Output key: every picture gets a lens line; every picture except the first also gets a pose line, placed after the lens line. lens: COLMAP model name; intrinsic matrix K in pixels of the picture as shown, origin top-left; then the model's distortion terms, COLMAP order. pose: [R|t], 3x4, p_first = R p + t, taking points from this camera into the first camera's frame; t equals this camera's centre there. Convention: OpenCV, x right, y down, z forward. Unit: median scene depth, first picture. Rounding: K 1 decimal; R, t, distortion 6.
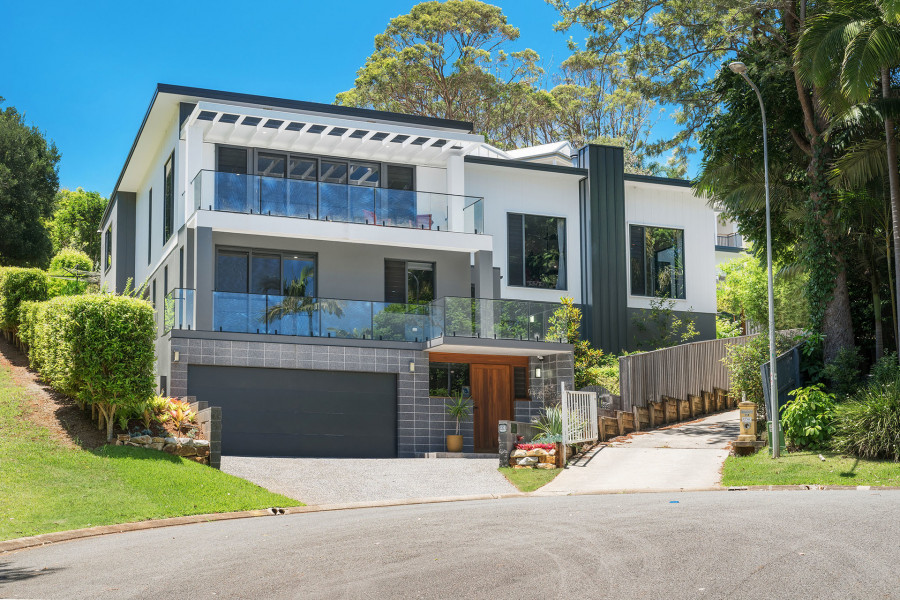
lens RADIAL K [[853.9, 0, 450.0], [0, 853.9, 300.0], [0, 0, 1]] dist [-0.002674, 0.000985]
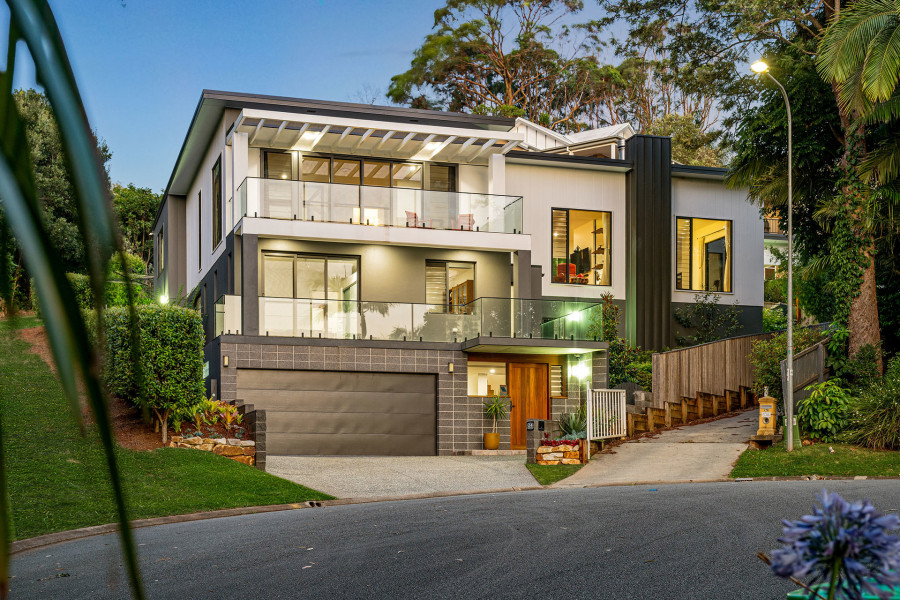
lens RADIAL K [[905.0, 0, 450.0], [0, 905.0, 300.0], [0, 0, 1]] dist [-0.003305, -0.001529]
pose [[0.997002, -0.023120, -0.073843, 0.043393], [0.023860, 0.999673, 0.009162, -0.014597], [0.073607, -0.010896, 0.997228, -0.097904]]
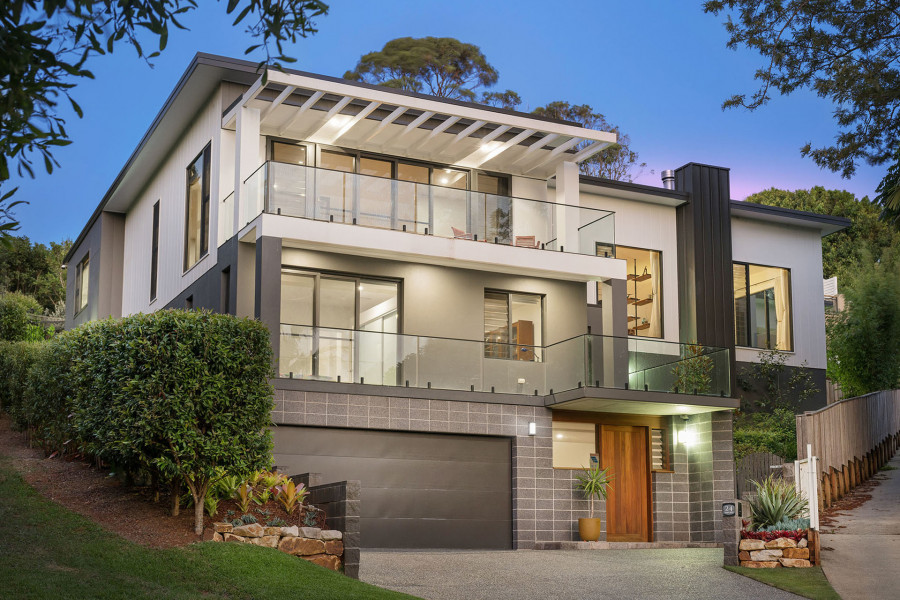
lens RADIAL K [[905.0, 0, 450.0], [0, 905.0, 300.0], [0, 0, 1]] dist [-0.003305, -0.001529]
pose [[0.997750, 0.010137, 0.066270, -0.247707], [-0.005081, 0.997094, -0.076015, 0.038017], [-0.066848, 0.075508, 0.994902, 0.278383]]
